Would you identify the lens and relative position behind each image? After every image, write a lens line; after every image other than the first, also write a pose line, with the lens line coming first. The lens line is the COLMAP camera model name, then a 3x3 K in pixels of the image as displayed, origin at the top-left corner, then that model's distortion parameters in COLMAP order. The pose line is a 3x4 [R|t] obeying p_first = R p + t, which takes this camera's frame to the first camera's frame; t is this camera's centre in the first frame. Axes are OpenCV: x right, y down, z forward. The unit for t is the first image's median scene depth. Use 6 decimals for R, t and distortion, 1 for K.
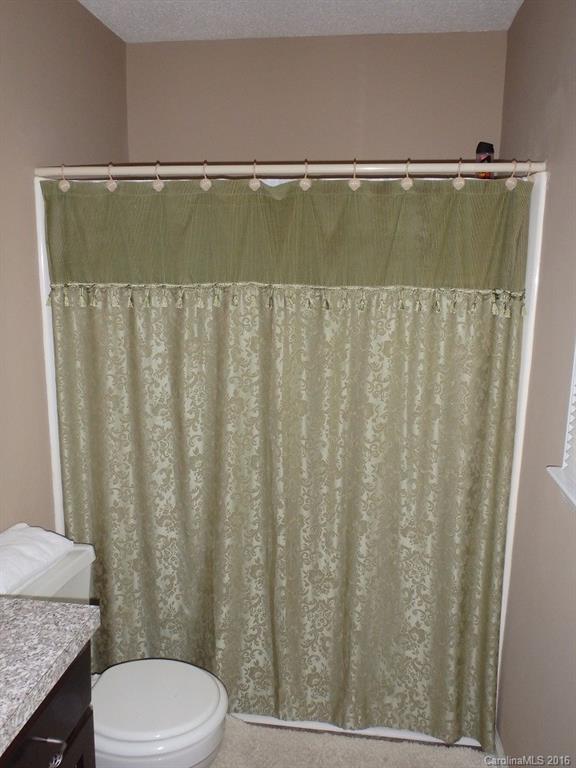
lens RADIAL K [[634.6, 0, 287.6], [0, 634.6, 383.9], [0, 0, 1]] dist [-0.035614, 0.019594]
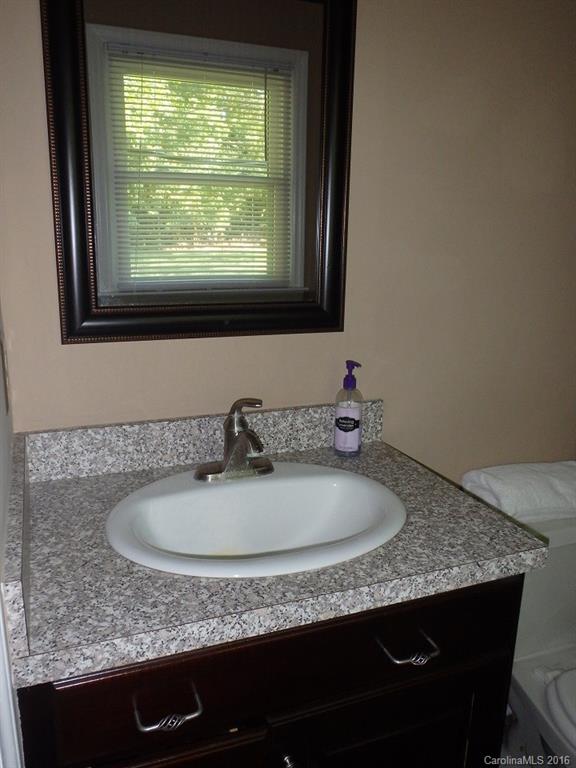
lens RADIAL K [[634.6, 0, 287.2], [0, 634.6, 384.8], [0, 0, 1]] dist [-0.035614, 0.019594]
pose [[0.489139, 0.214099, -0.845520, 0.189600], [-0.176792, 0.973619, 0.144260, 0.086006], [0.854101, 0.078918, 0.514086, 0.259151]]
